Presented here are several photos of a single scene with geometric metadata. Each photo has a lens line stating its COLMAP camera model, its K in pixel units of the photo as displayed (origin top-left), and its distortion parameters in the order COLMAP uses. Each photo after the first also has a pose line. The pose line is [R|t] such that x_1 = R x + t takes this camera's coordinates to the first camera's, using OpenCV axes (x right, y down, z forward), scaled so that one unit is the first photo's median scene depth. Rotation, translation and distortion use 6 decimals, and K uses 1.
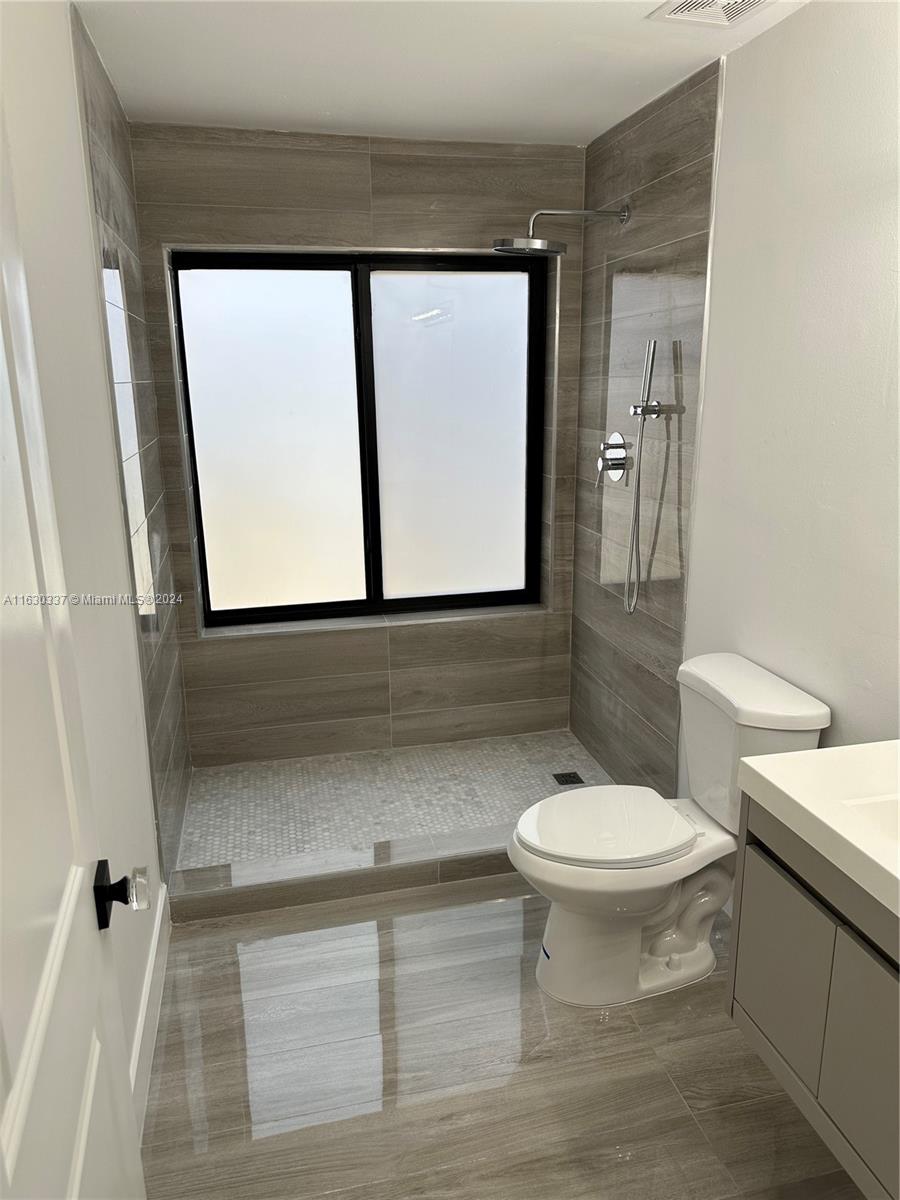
lens RADIAL K [[849.6, 0, 454.7], [0, 849.6, 602.9], [0, 0, 1]] dist [0.091519, -0.135783]
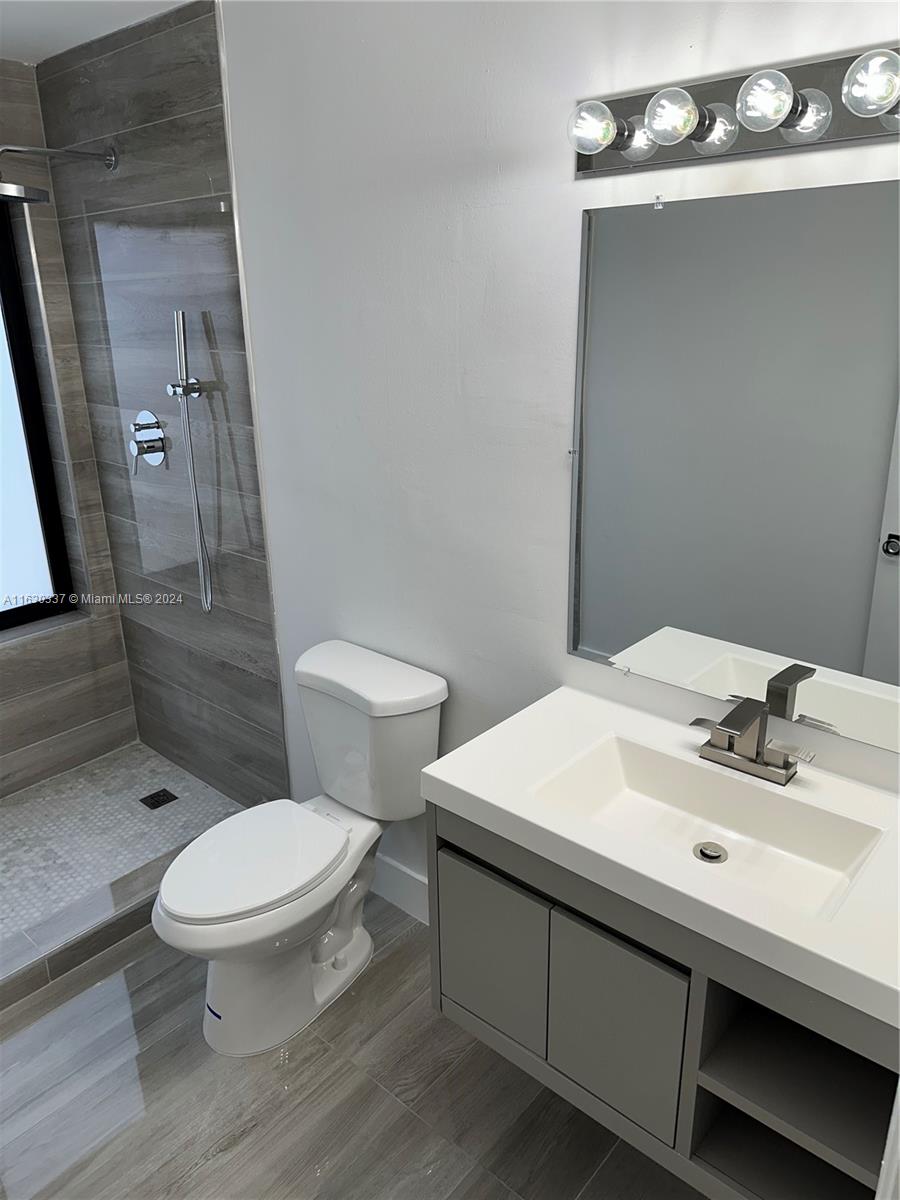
lens RADIAL K [[867.0, 0, 423.0], [0, 867.0, 587.0], [0, 0, 1]] dist [0.047677, -0.051569]
pose [[0.821221, -0.198793, 0.534863, -0.091761], [0.159235, 0.979953, 0.119732, -0.084029], [-0.547943, -0.013158, 0.836412, 0.093062]]
